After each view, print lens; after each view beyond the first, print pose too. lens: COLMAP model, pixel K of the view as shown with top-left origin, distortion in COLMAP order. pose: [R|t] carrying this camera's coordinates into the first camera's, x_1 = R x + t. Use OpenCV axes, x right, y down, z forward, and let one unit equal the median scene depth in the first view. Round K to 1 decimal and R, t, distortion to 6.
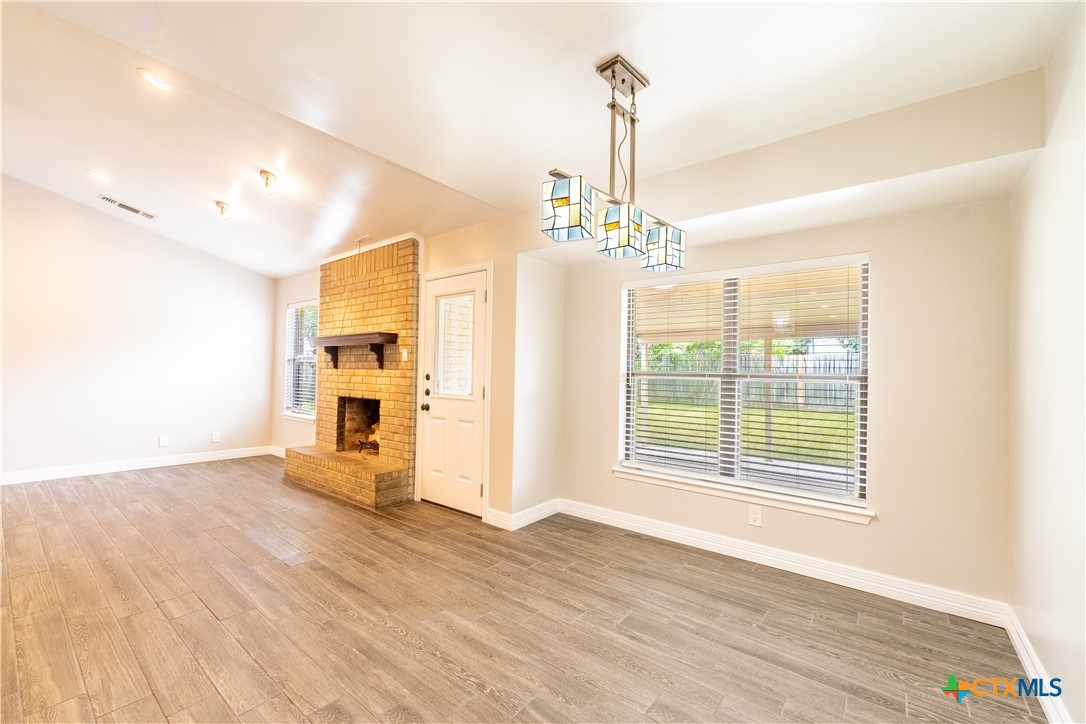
lens RADIAL K [[444.7, 0, 542.6], [0, 444.7, 367.1], [0, 0, 1]] dist [-0.000287, -0.000059]
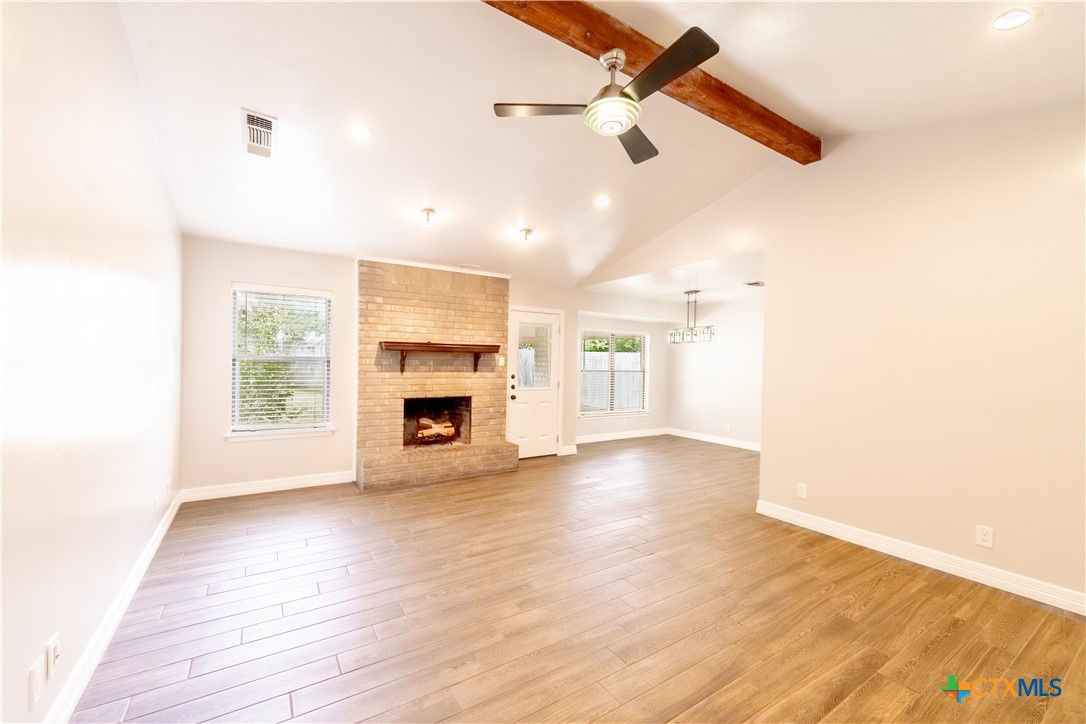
lens RADIAL K [[444.7, 0, 542.6], [0, 444.7, 367.1], [0, 0, 1]] dist [-0.000287, -0.000059]
pose [[0.309134, -0.022861, 0.950744, -2.114637], [-0.022902, 0.999242, 0.031474, -0.074941], [-0.950743, -0.031504, 0.308376, 0.592079]]
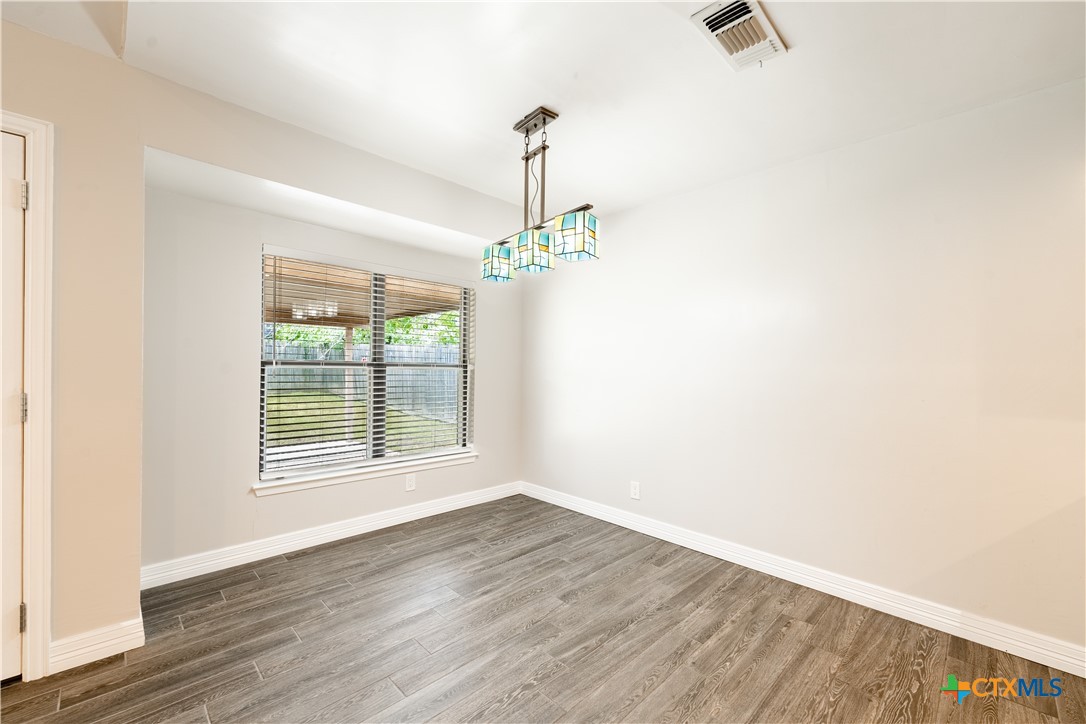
lens RADIAL K [[444.7, 0, 542.6], [0, 444.7, 367.1], [0, 0, 1]] dist [-0.000287, -0.000059]
pose [[0.116758, -0.016769, 0.993019, -0.600719], [-0.024514, 0.999504, 0.019760, -0.005295], [-0.992858, -0.026650, 0.116289, 0.476133]]
